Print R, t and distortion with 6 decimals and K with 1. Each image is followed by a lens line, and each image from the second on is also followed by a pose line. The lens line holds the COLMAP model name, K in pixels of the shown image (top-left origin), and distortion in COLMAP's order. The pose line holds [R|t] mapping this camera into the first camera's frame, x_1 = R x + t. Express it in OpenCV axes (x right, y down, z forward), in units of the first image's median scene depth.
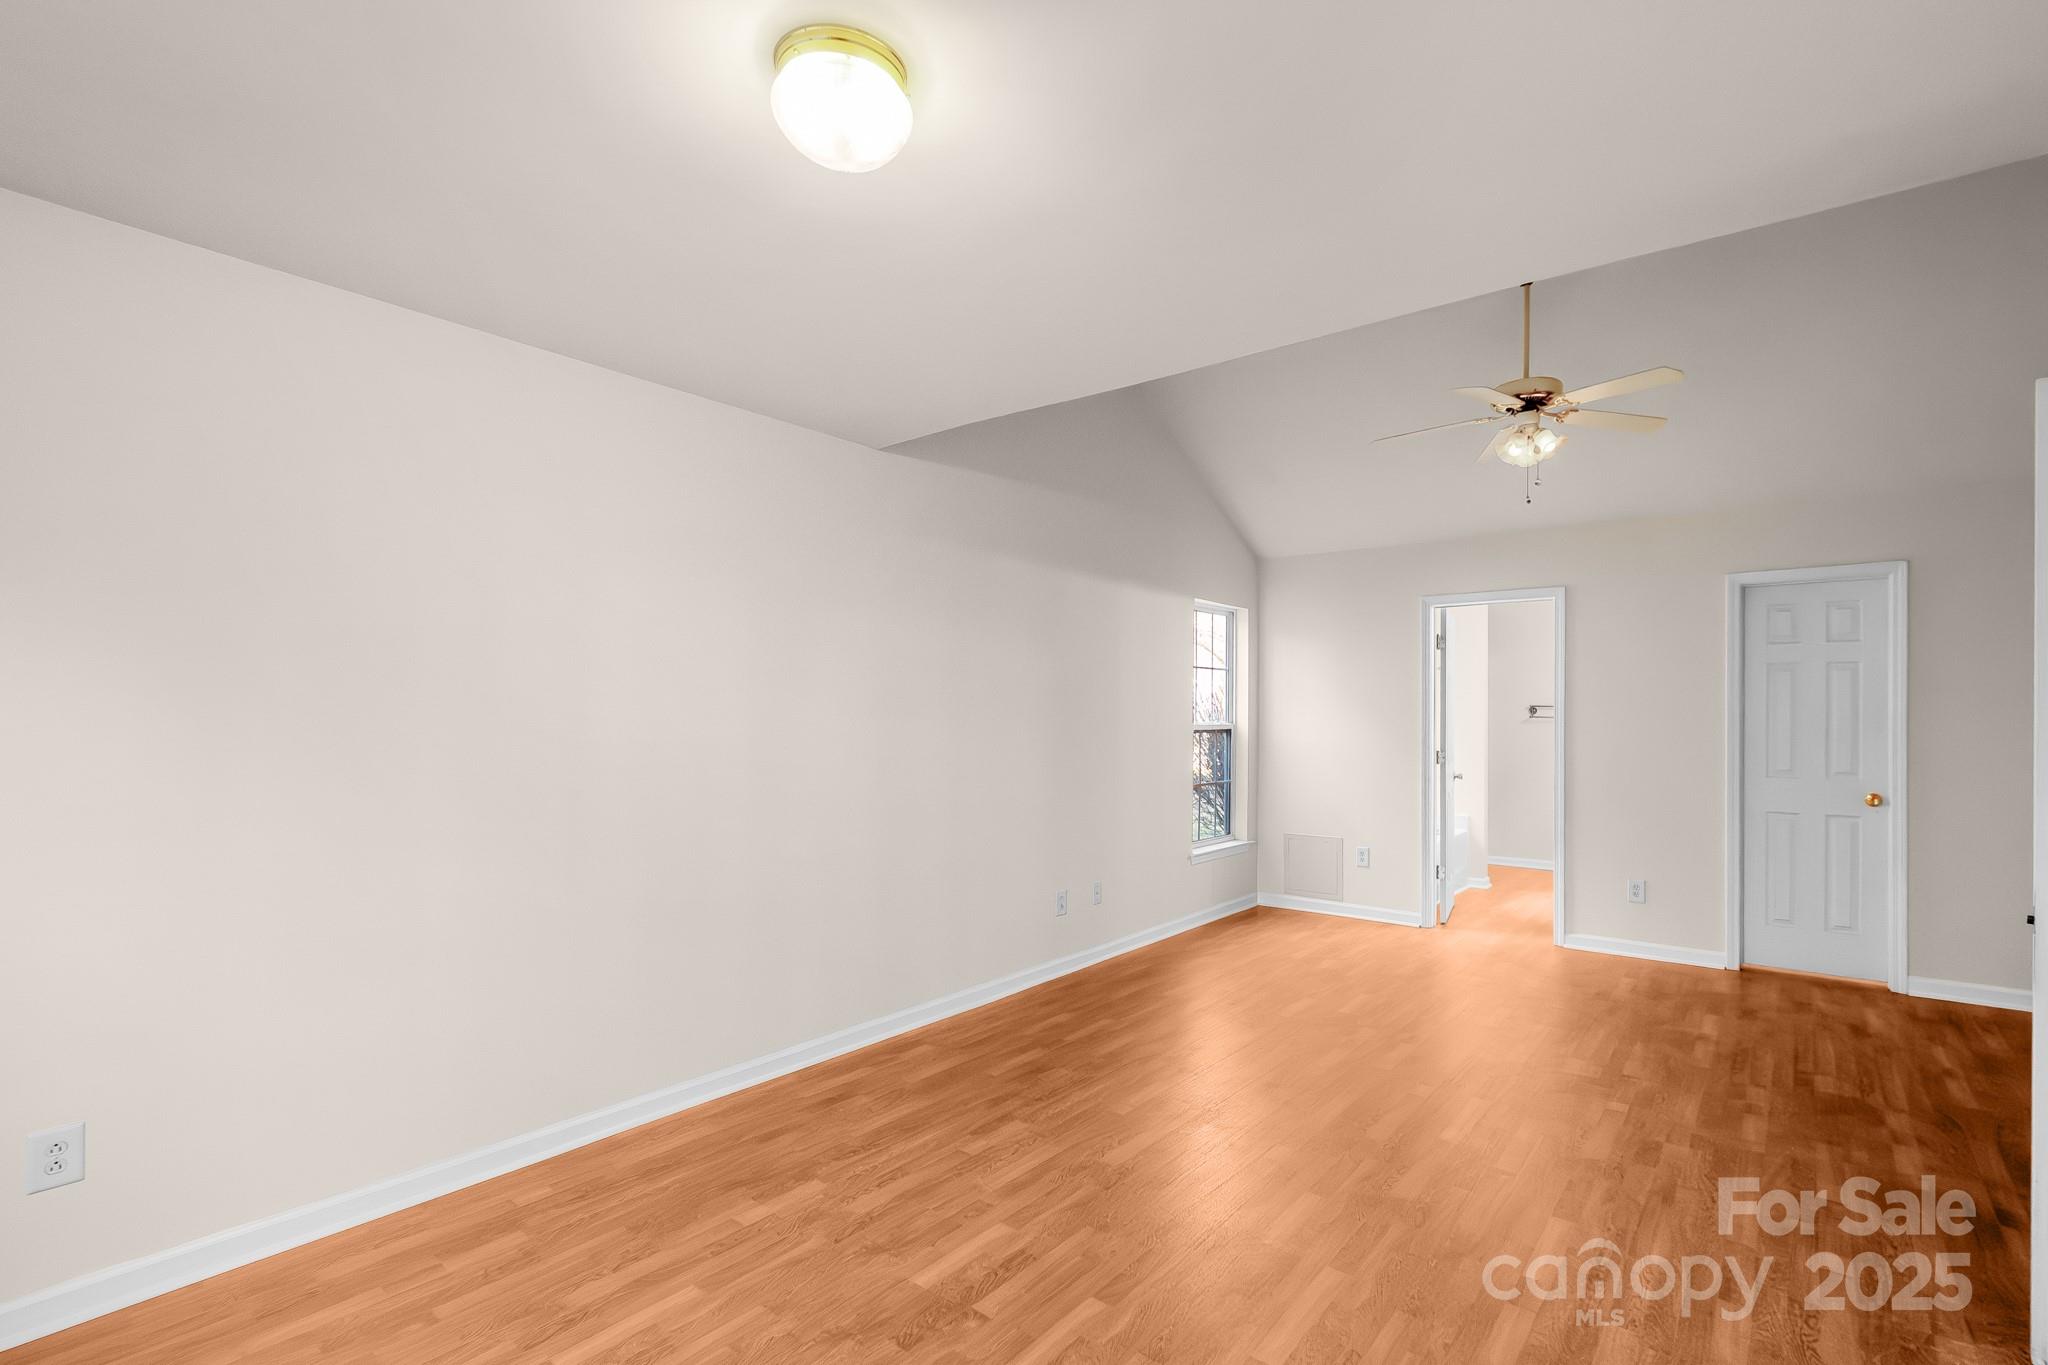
lens RADIAL K [[931.9, 0, 1094.2], [0, 931.9, 694.8], [0, 0, 1]] dist [0.004861, 0.000239]
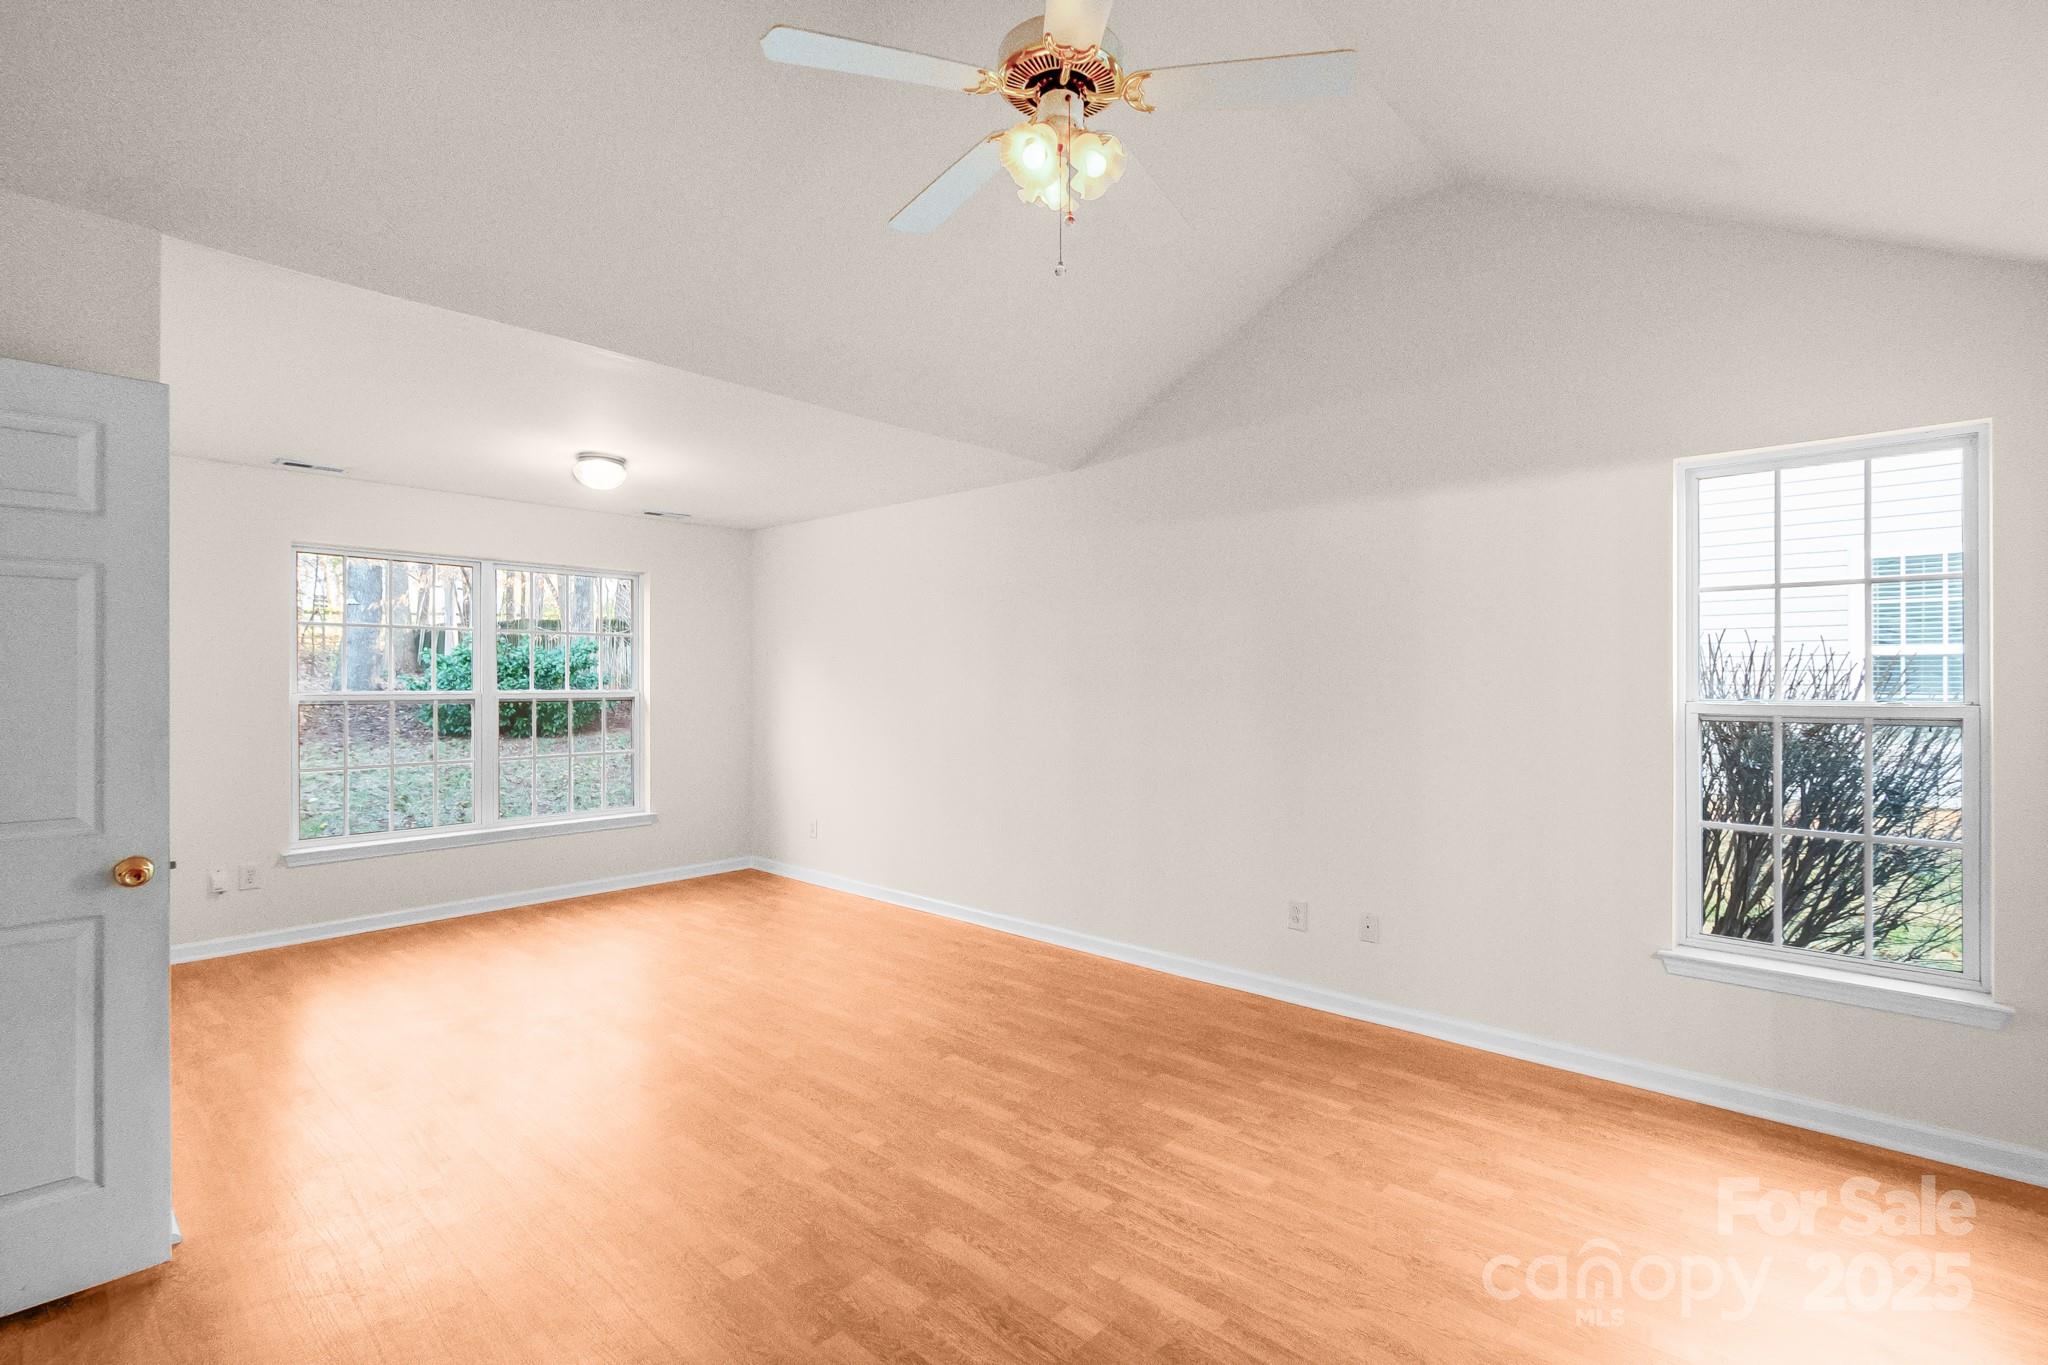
lens RADIAL K [[937.9, 0, 1036.0], [0, 937.9, 684.8], [0, 0, 1]] dist [-0.000550, -0.000348]
pose [[-0.089023, -0.000297, -0.996030, 0.989975], [0.020536, 0.999787, -0.002134, 0.022650], [0.995818, -0.020645, -0.088998, 1.047403]]
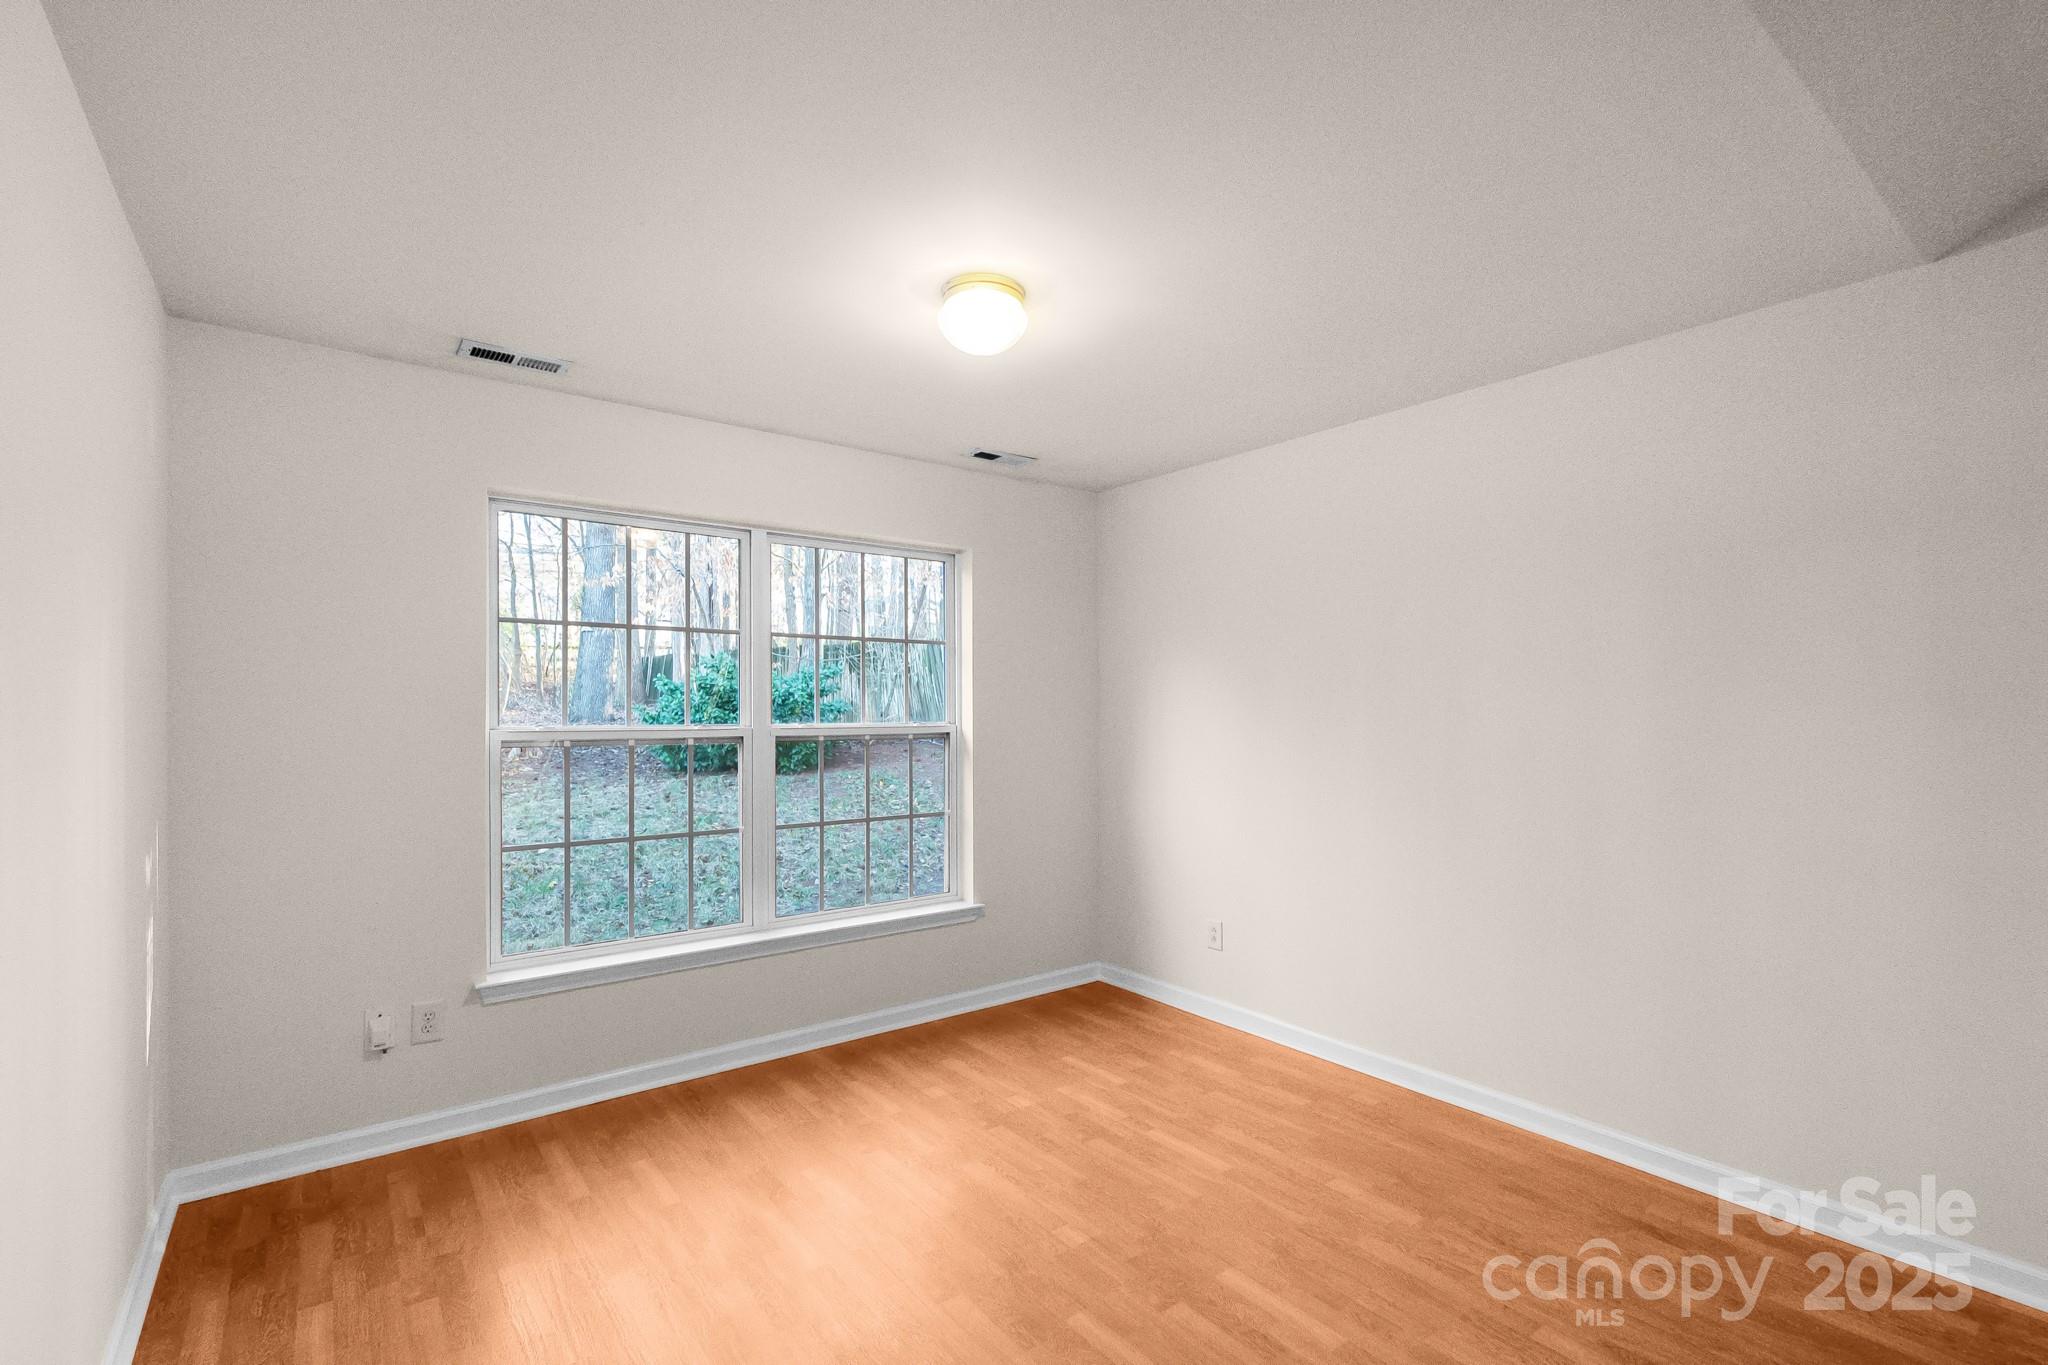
lens RADIAL K [[936.6, 0, 1032.6], [0, 936.6, 710.7], [0, 0, 1]] dist [0.002066, -0.000135]
pose [[-0.275142, -0.001498, -0.961403, 0.480881], [0.023974, 0.999677, -0.008419, 0.011875], [0.961105, -0.025365, -0.275017, 0.617954]]
